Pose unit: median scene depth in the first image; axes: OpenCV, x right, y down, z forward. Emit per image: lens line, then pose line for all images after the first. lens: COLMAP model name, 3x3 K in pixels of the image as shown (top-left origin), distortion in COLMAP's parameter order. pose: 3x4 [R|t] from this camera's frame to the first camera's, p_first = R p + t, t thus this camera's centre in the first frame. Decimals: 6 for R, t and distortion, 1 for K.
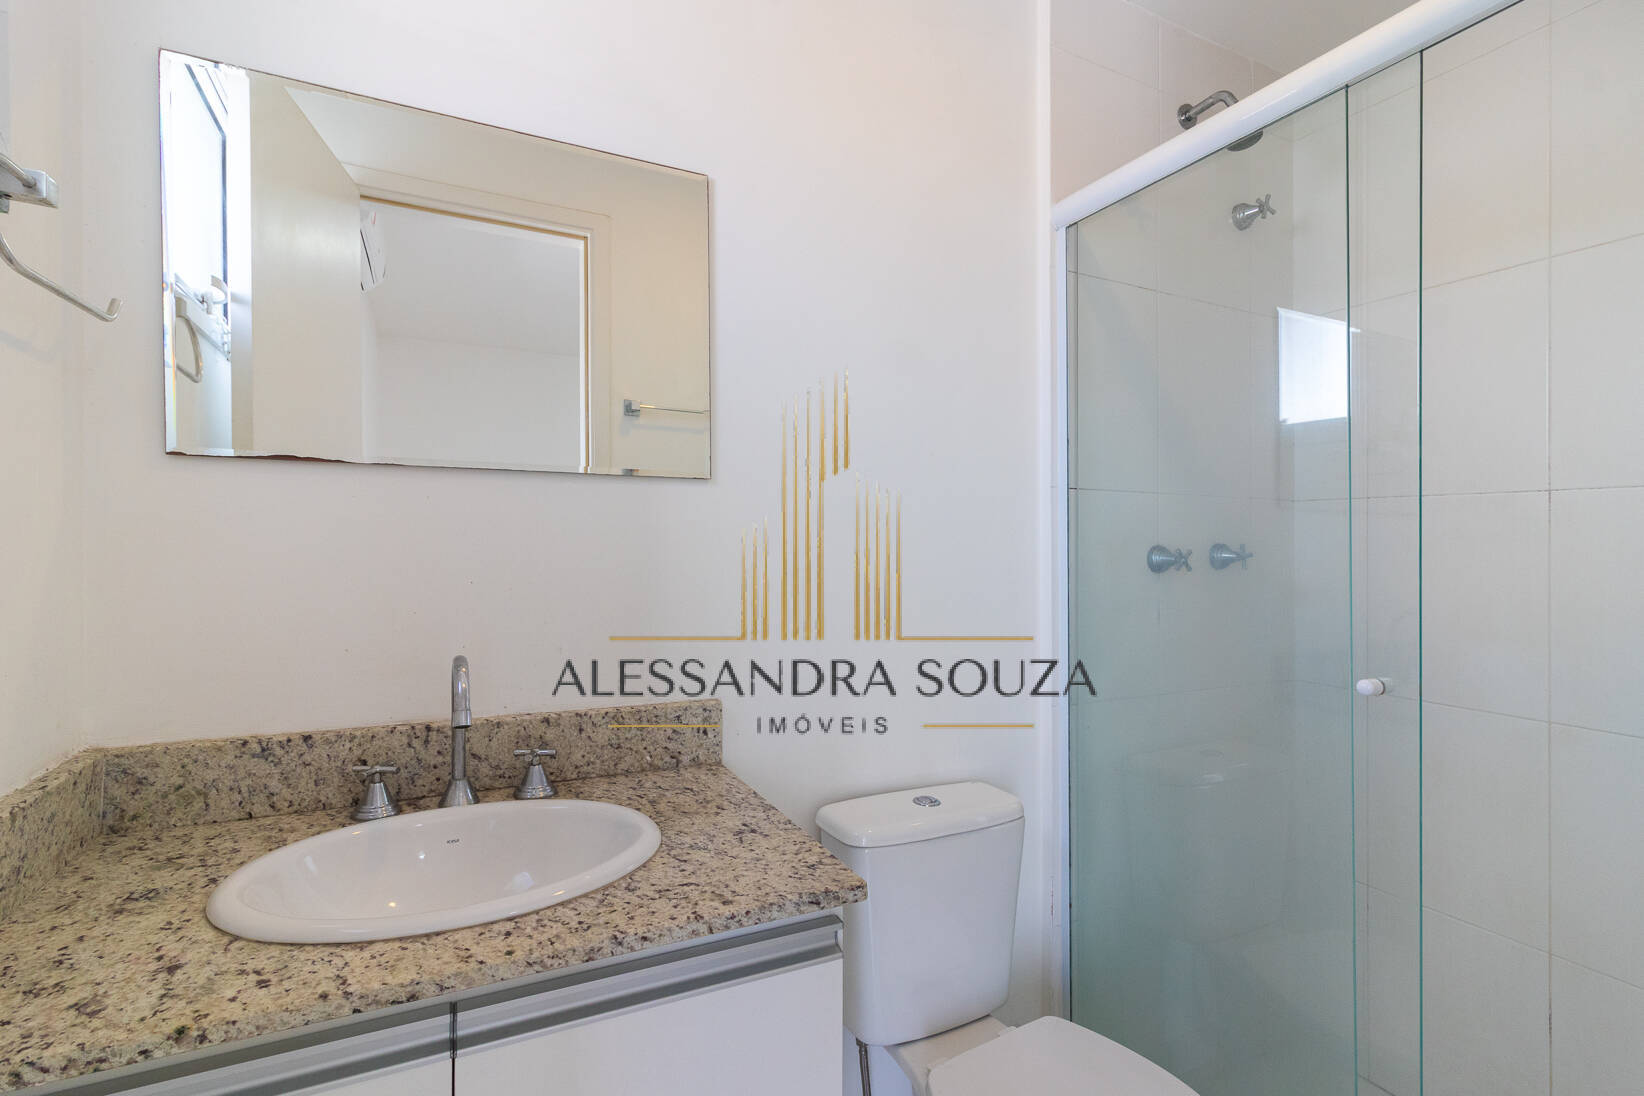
lens RADIAL K [[755.5, 0, 825.3], [0, 755.5, 546.1], [0, 0, 1]] dist [-0.002377, -0.000508]
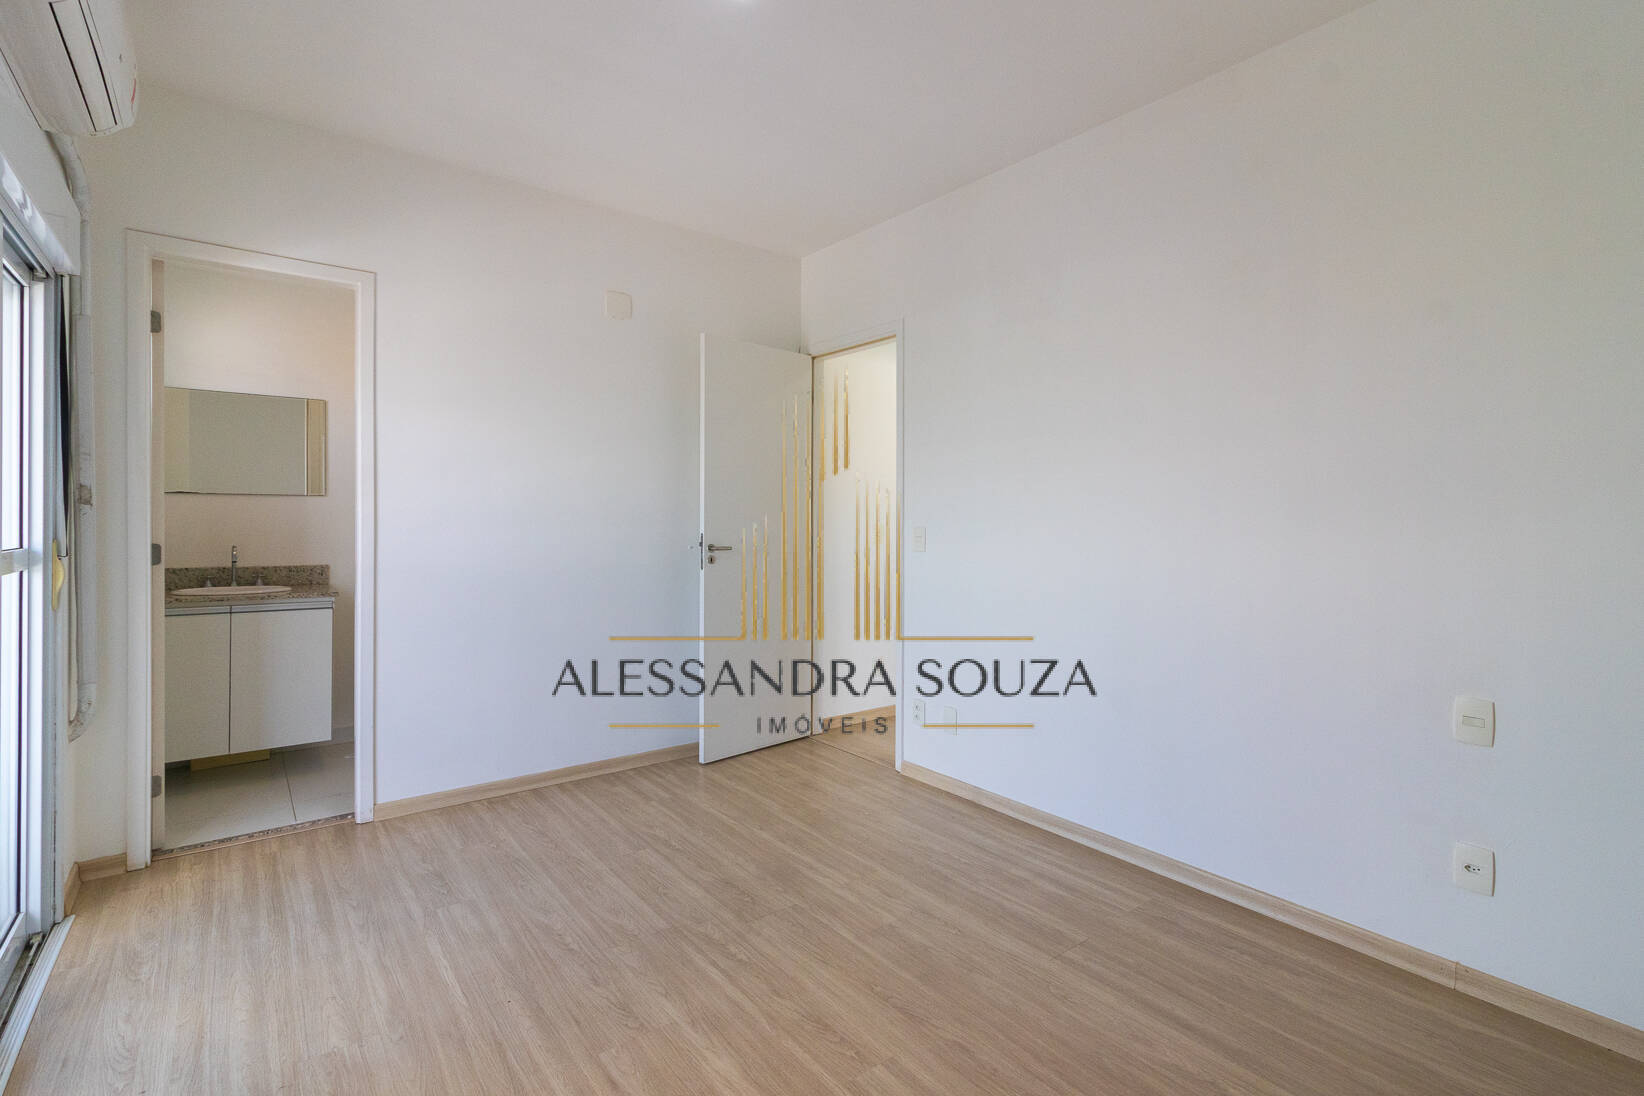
lens RADIAL K [[757.2, 0, 827.0], [0, 757.2, 513.0], [0, 0, 1]] dist [0.000254, -0.000011]
pose [[0.980807, 0.002391, 0.194967, 1.525763], [-0.000534, 0.999954, -0.009575, 0.017094], [-0.194981, 0.009287, 0.980763, -2.982795]]
